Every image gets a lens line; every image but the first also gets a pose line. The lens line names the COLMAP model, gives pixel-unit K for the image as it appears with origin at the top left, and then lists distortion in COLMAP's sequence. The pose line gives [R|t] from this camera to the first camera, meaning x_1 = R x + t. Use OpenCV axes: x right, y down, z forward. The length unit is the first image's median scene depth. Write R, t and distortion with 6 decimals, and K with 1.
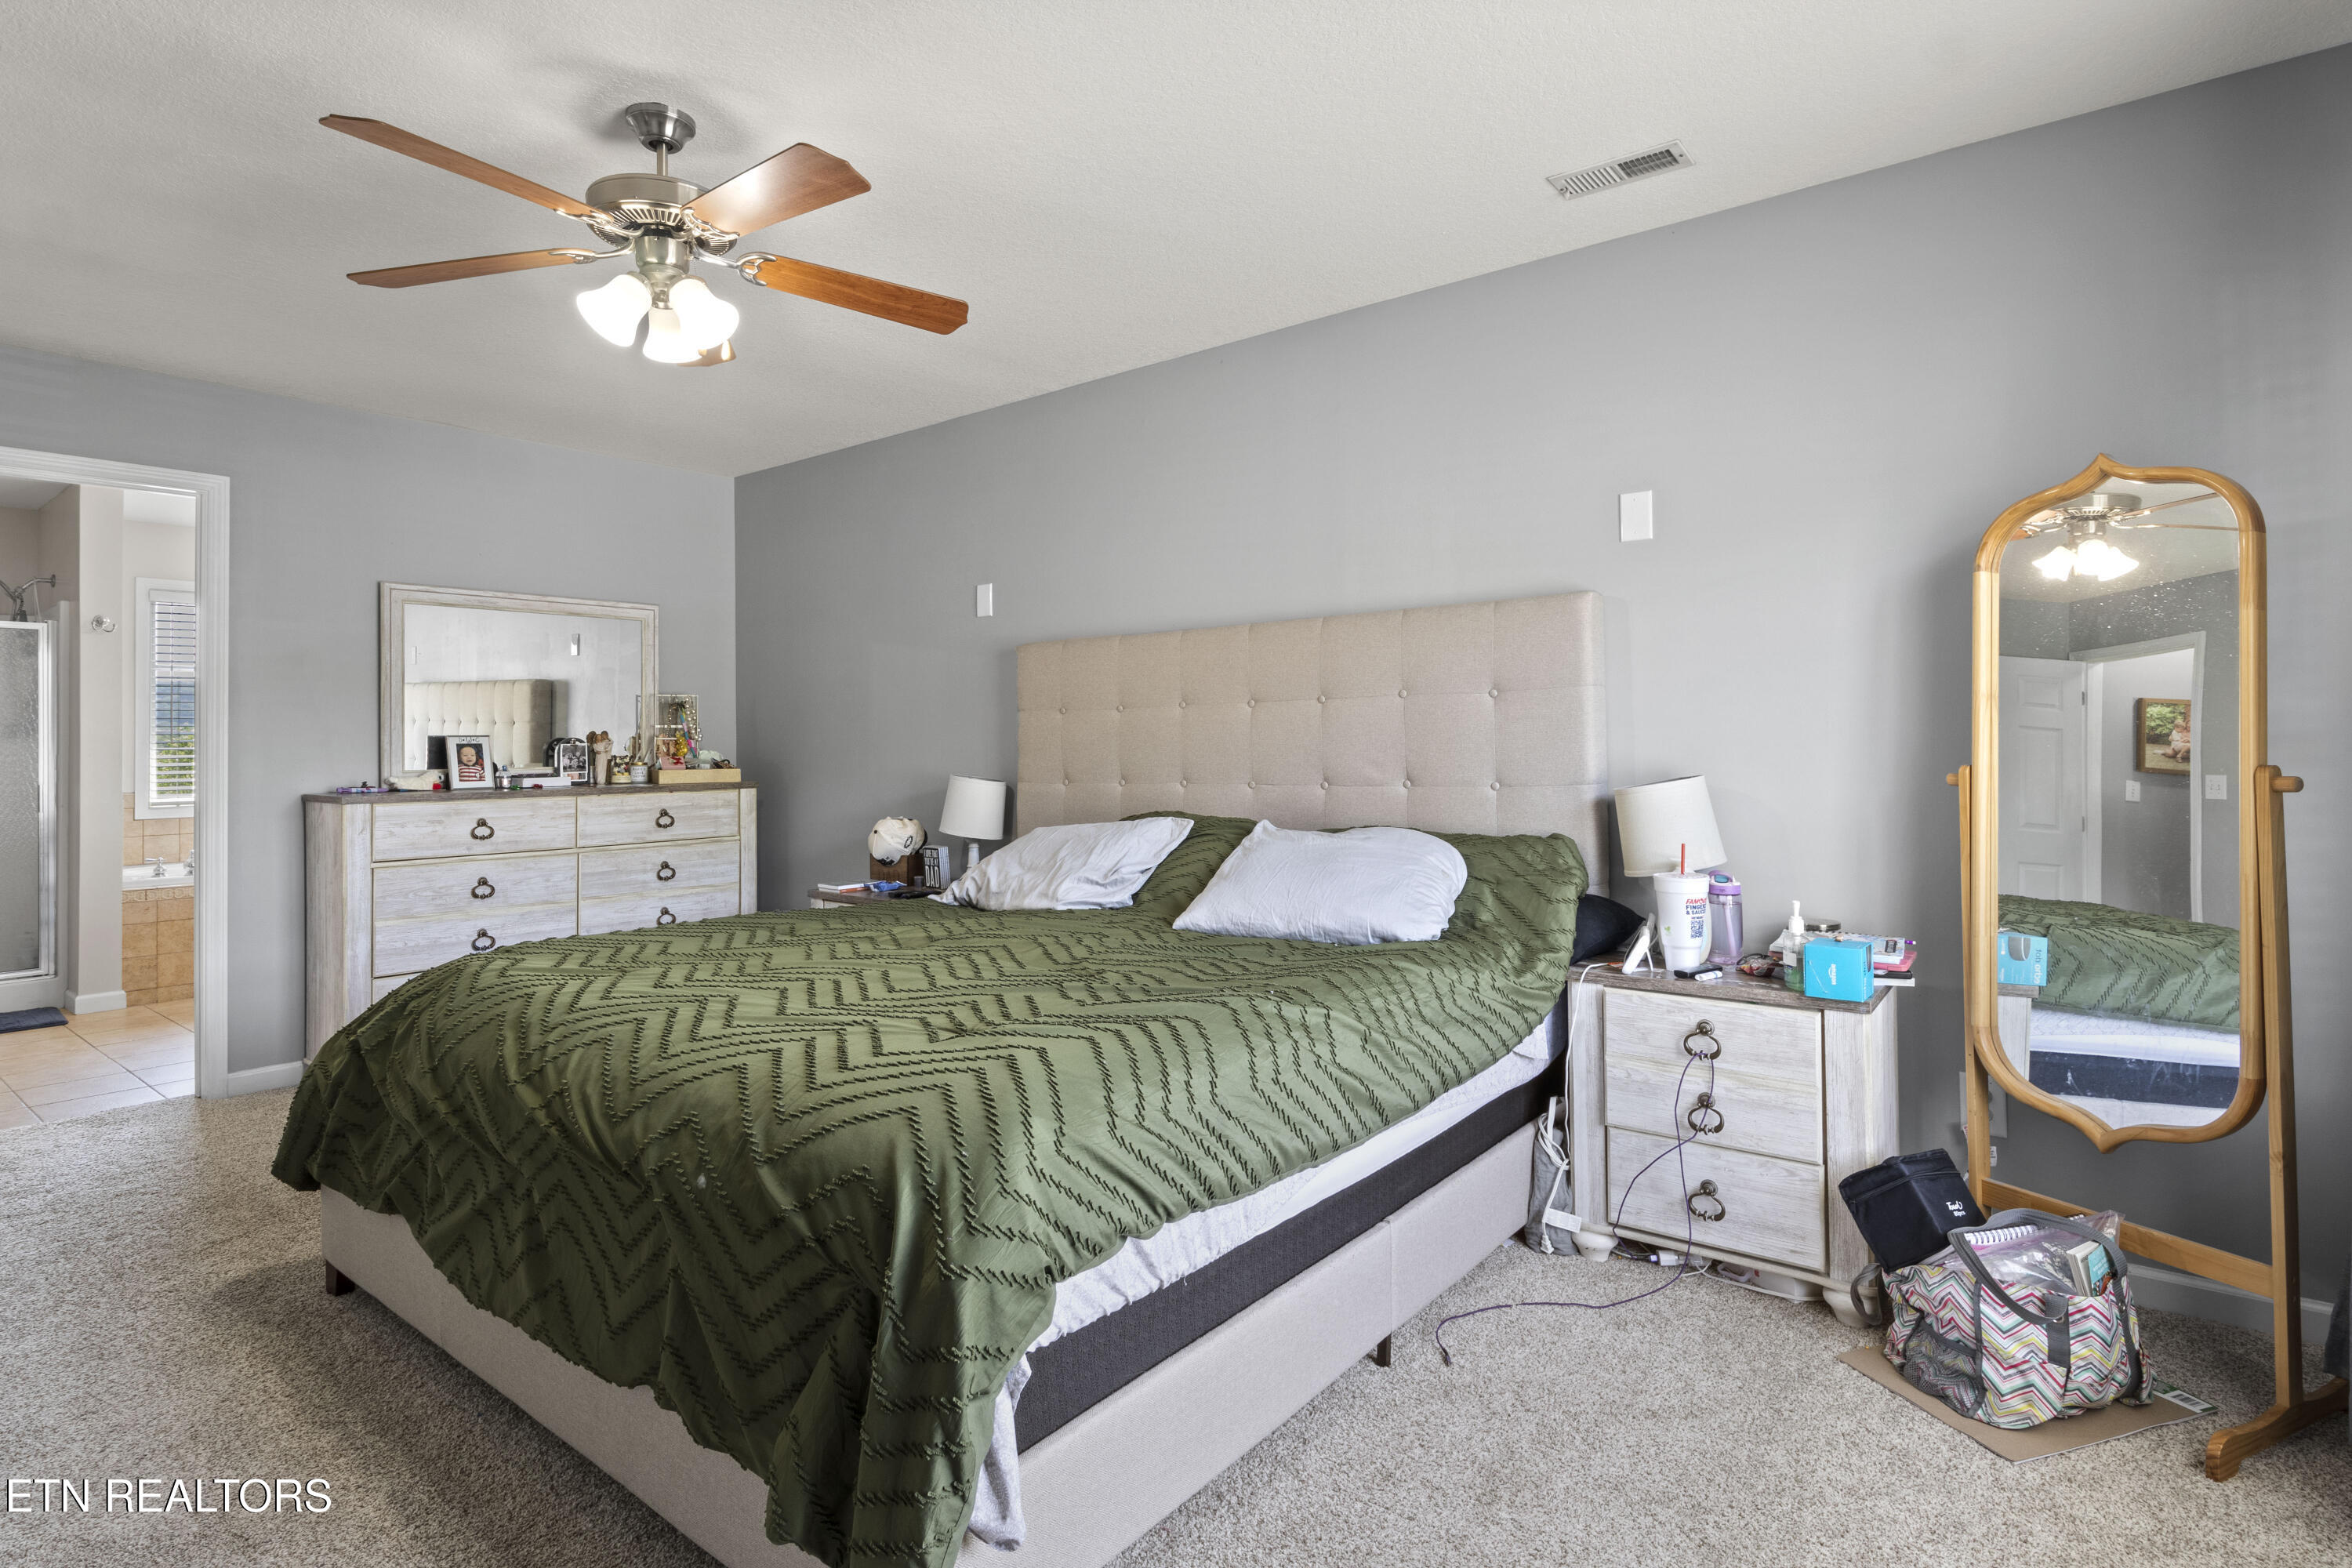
lens RADIAL K [[1167.2, 0, 1180.7], [0, 1167.2, 724.2], [0, 0, 1]] dist [-0.000930, -0.000172]
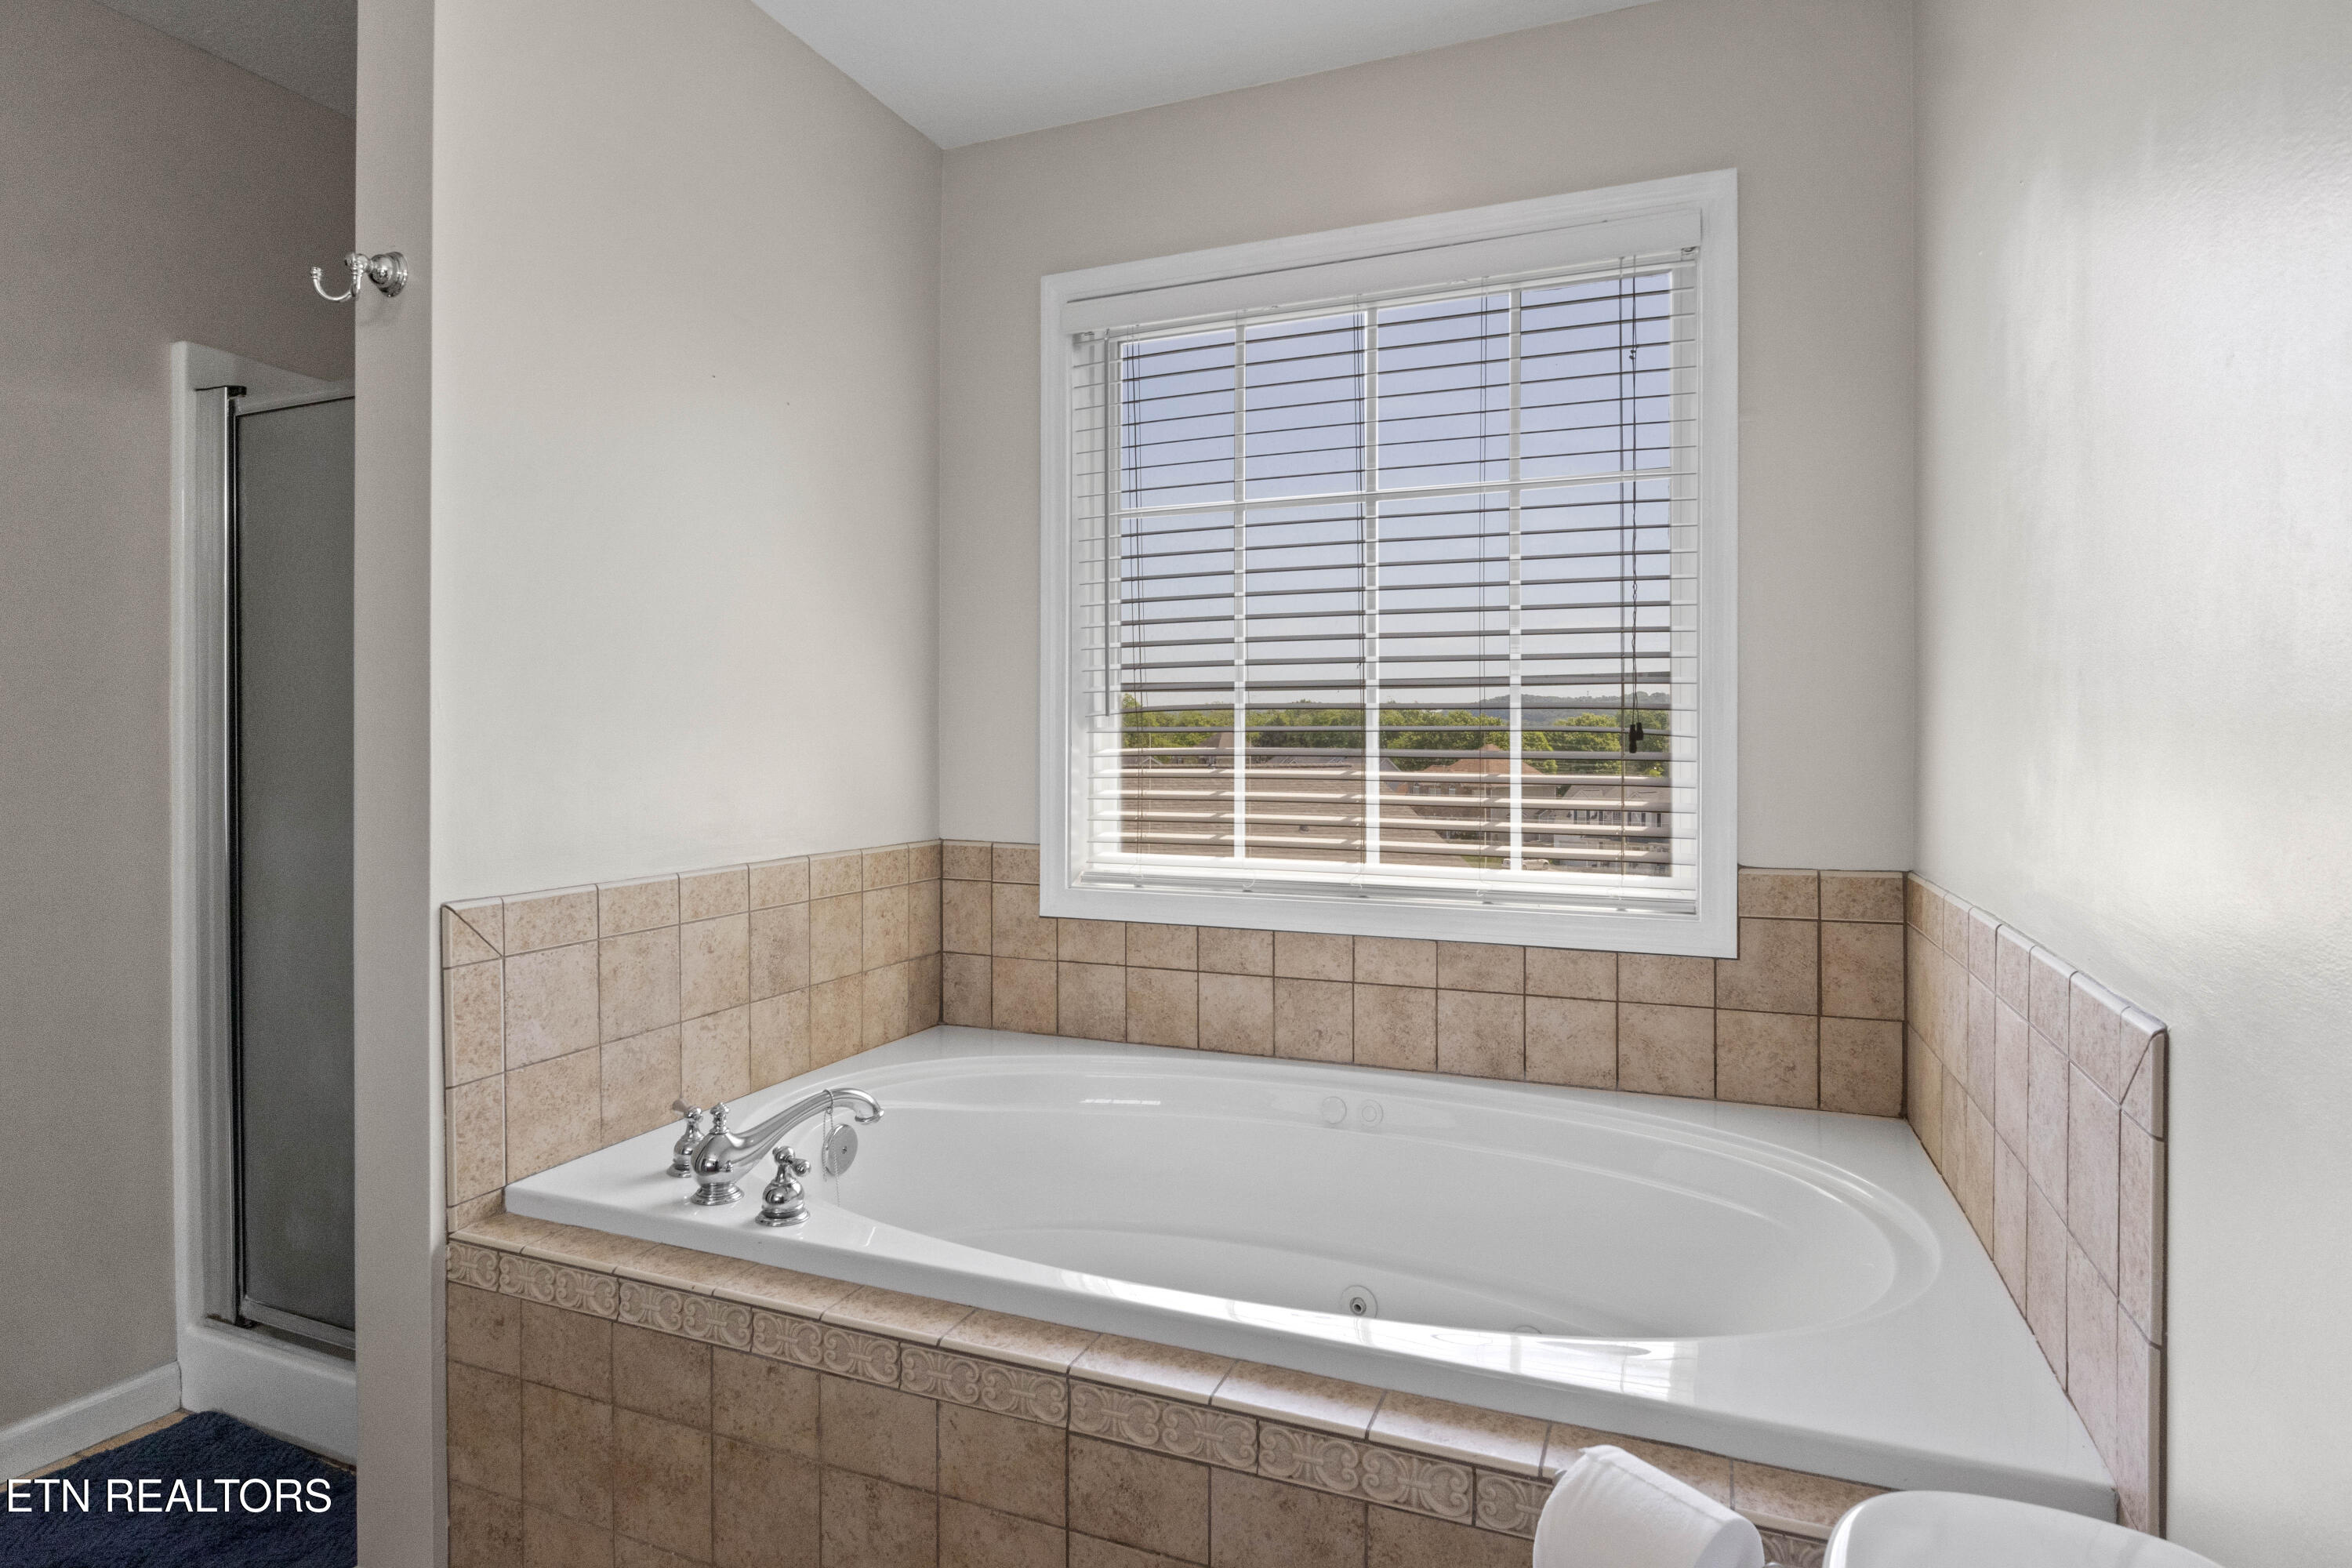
lens RADIAL K [[1233.7, 0, 1180.8], [0, 1233.7, 754.3], [0, 0, 1]] dist [-0.006916, -0.000446]
pose [[0.282599, 0.017061, -0.959086, -0.577584], [0.012196, 0.999697, 0.021377, 0.024498], [0.959161, -0.017738, 0.282306, 1.078618]]
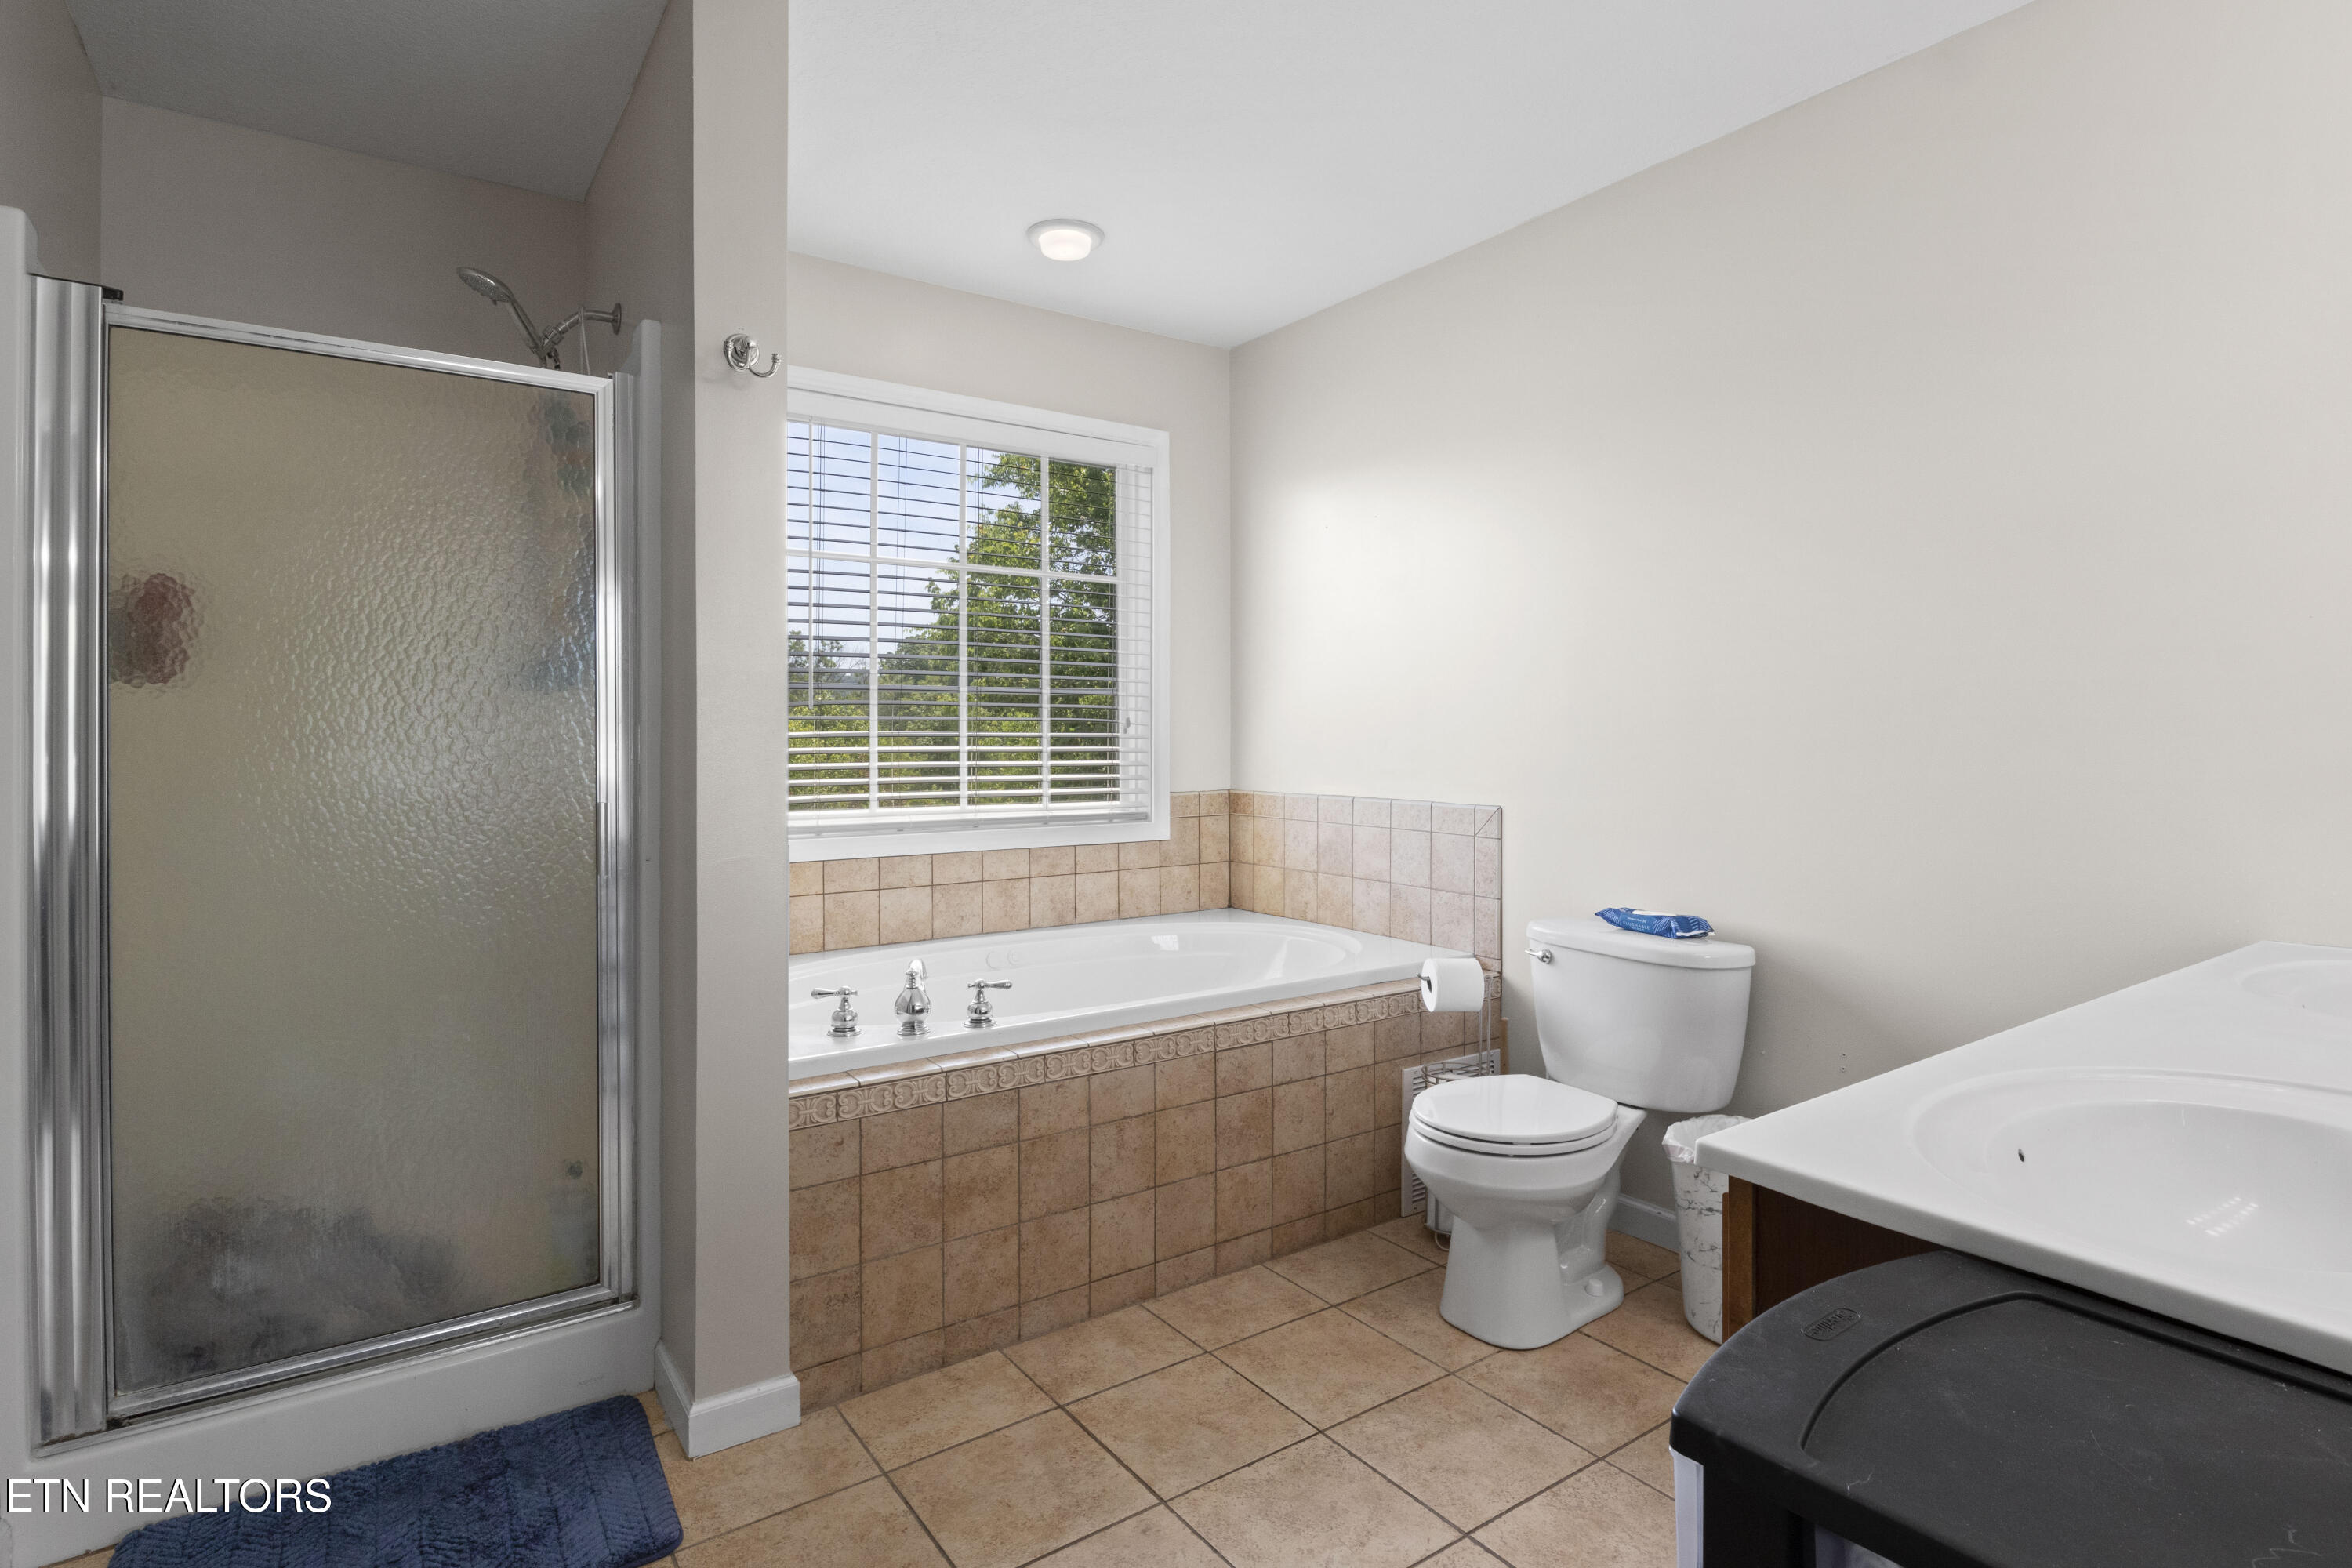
lens RADIAL K [[1197.9, 0, 1189.9], [0, 1197.9, 730.3], [0, 0, 1]] dist [-0.003697, -0.000174]
pose [[0.959830, 0.007051, -0.280495, -0.678740], [-0.003596, 0.999911, 0.012832, 0.023086], [0.280561, -0.011308, 0.959770, 0.673029]]
